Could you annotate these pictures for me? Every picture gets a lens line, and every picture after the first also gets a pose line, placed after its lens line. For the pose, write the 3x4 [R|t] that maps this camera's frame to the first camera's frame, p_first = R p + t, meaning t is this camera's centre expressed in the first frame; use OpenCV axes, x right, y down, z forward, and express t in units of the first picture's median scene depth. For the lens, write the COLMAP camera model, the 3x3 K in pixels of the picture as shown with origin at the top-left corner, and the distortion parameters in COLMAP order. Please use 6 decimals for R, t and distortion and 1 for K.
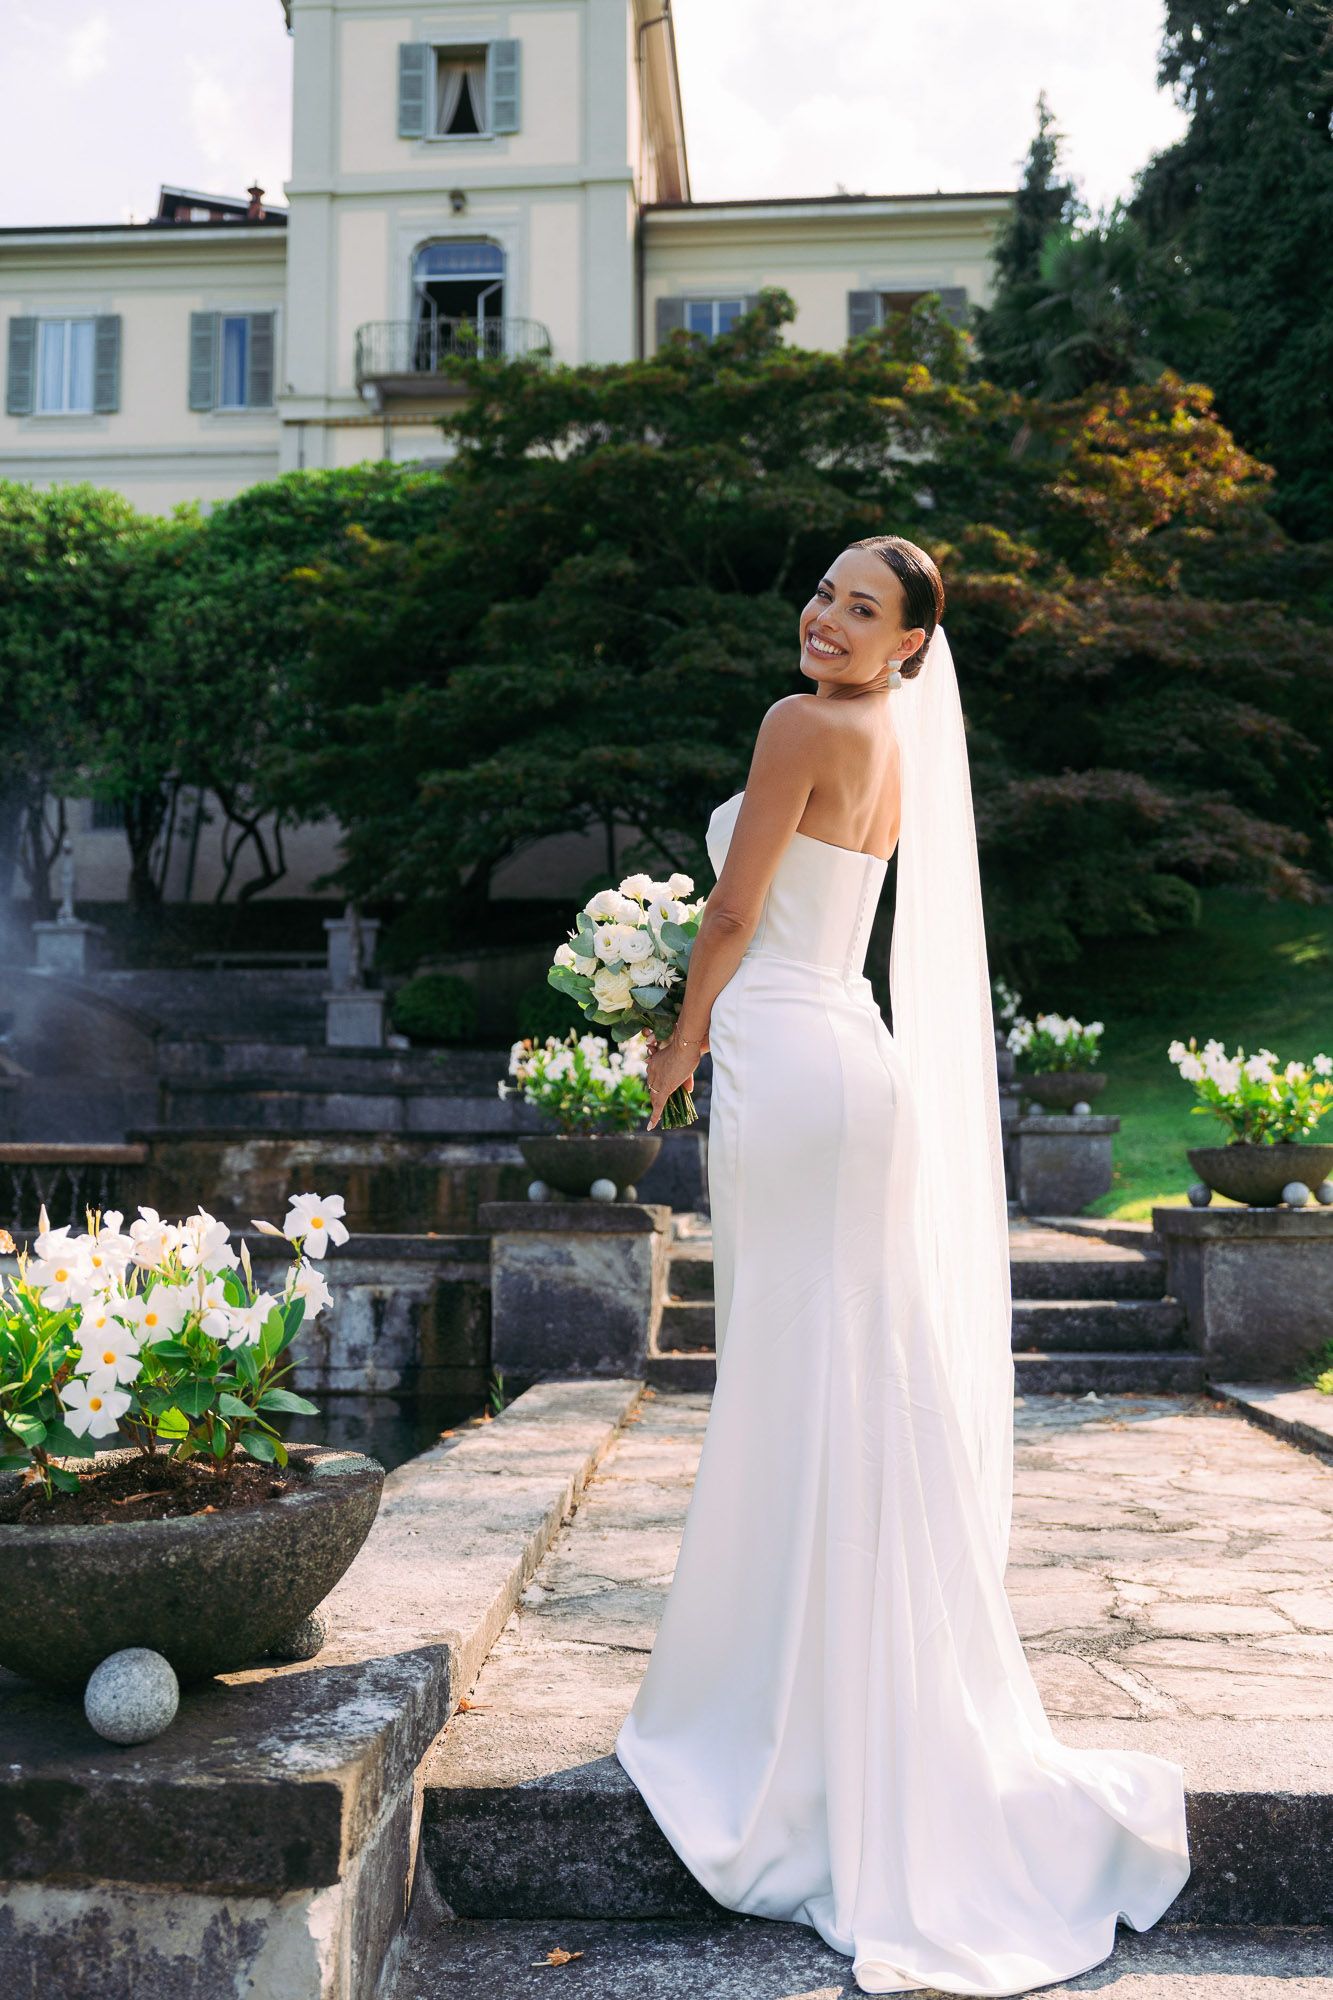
lens RADIAL K [[1970.4, 0, 660.9], [0, 1970.4, 1009.3], [0, 0, 1]] dist [-0.003046, 0.000000]
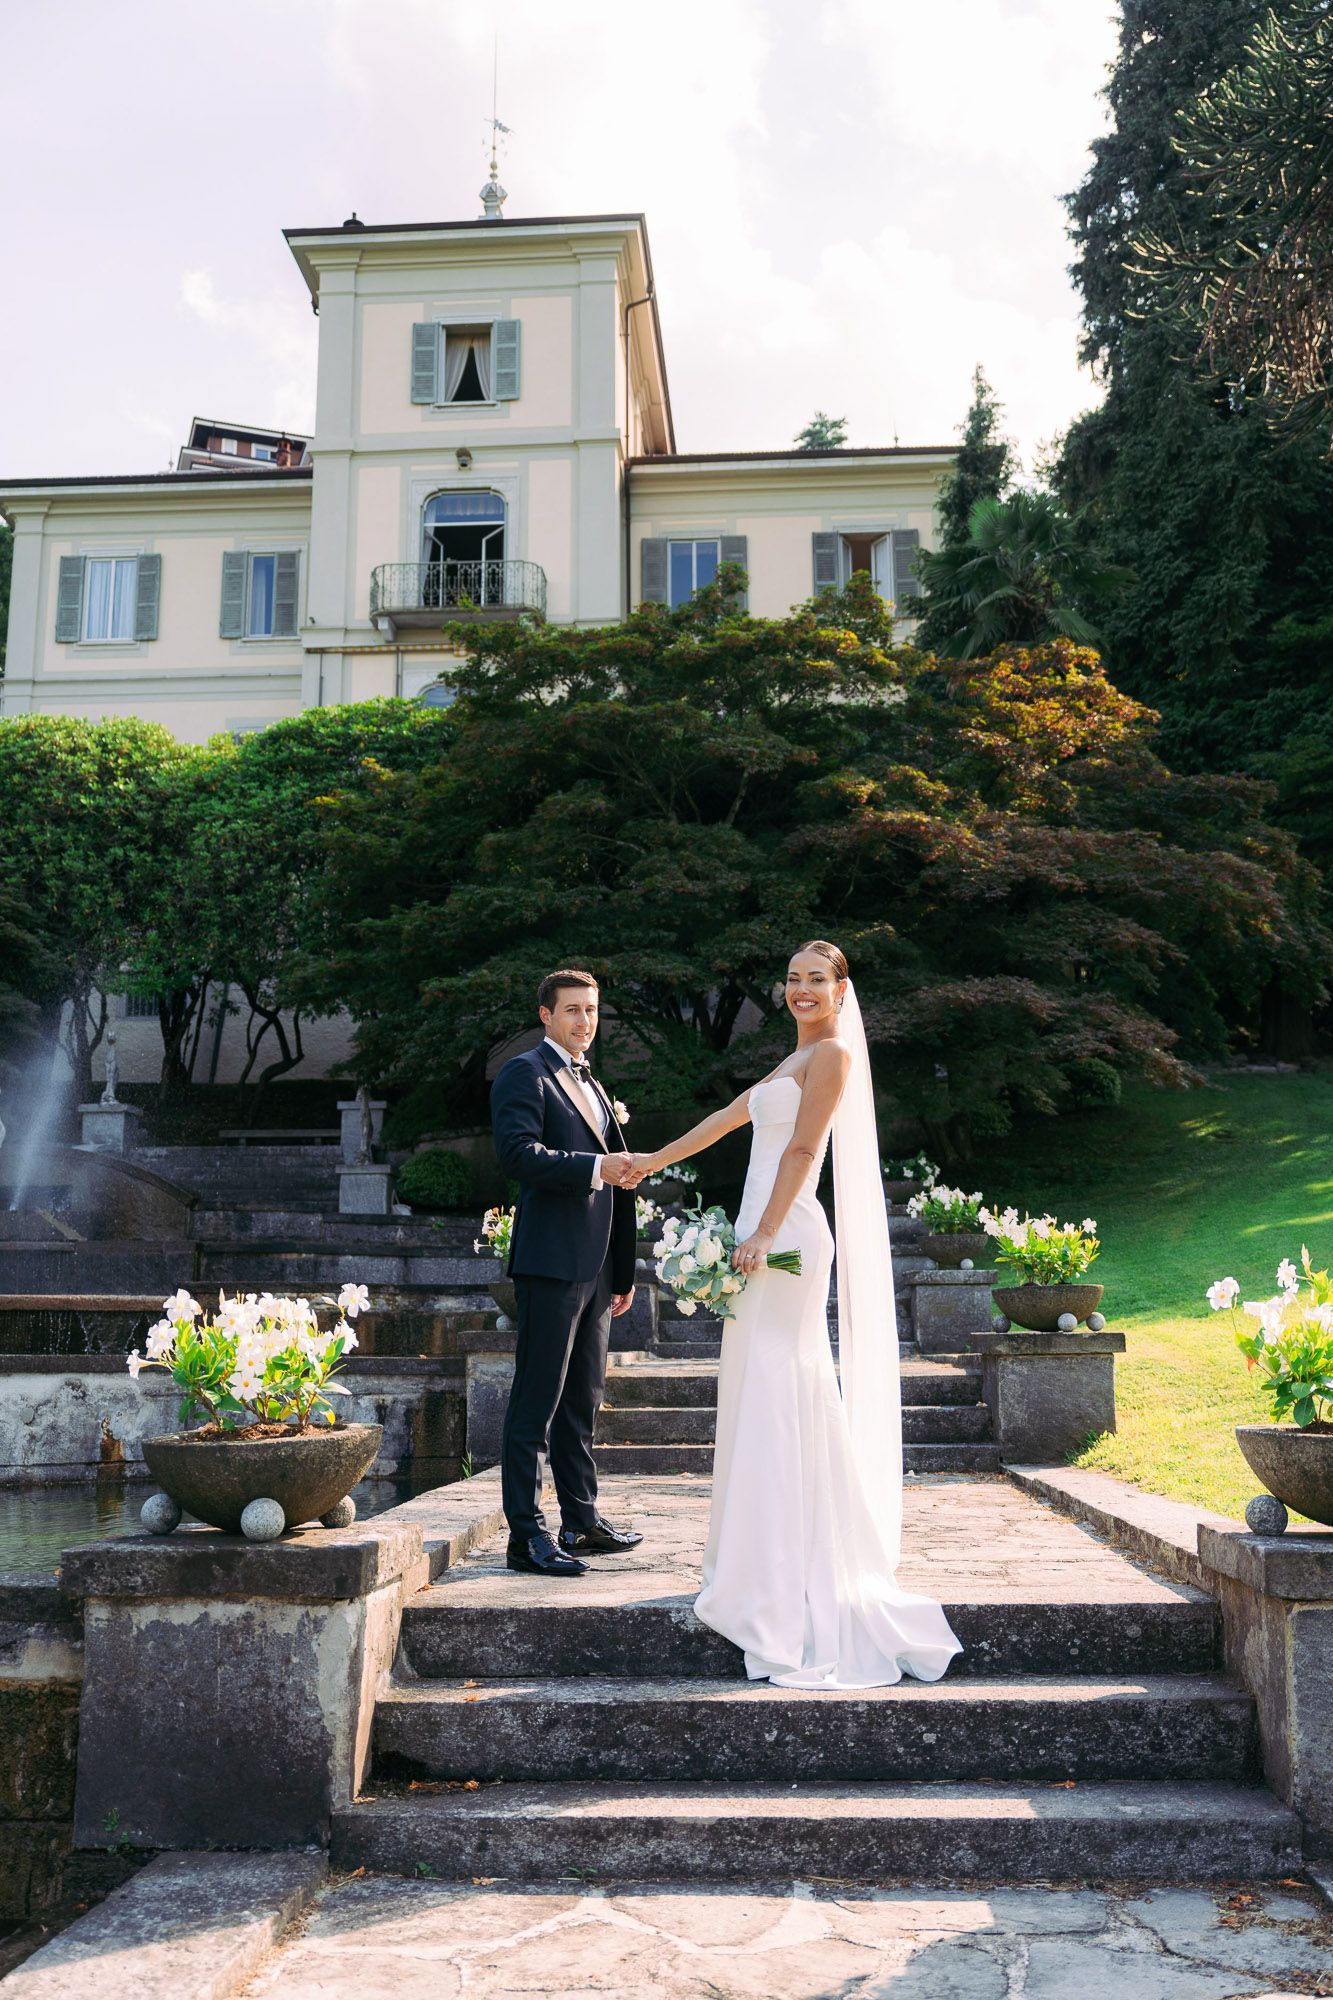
lens RADIAL K [[1925.2, 0, 677.3], [0, 1925.2, 992.8], [0, 0, 1]] dist [-0.011882, 0.000000]
pose [[0.999967, -0.002218, 0.007867, 0.018993], [0.002957, 0.995455, -0.095188, -0.002157], [-0.007620, 0.095209, 0.995428, -0.130507]]
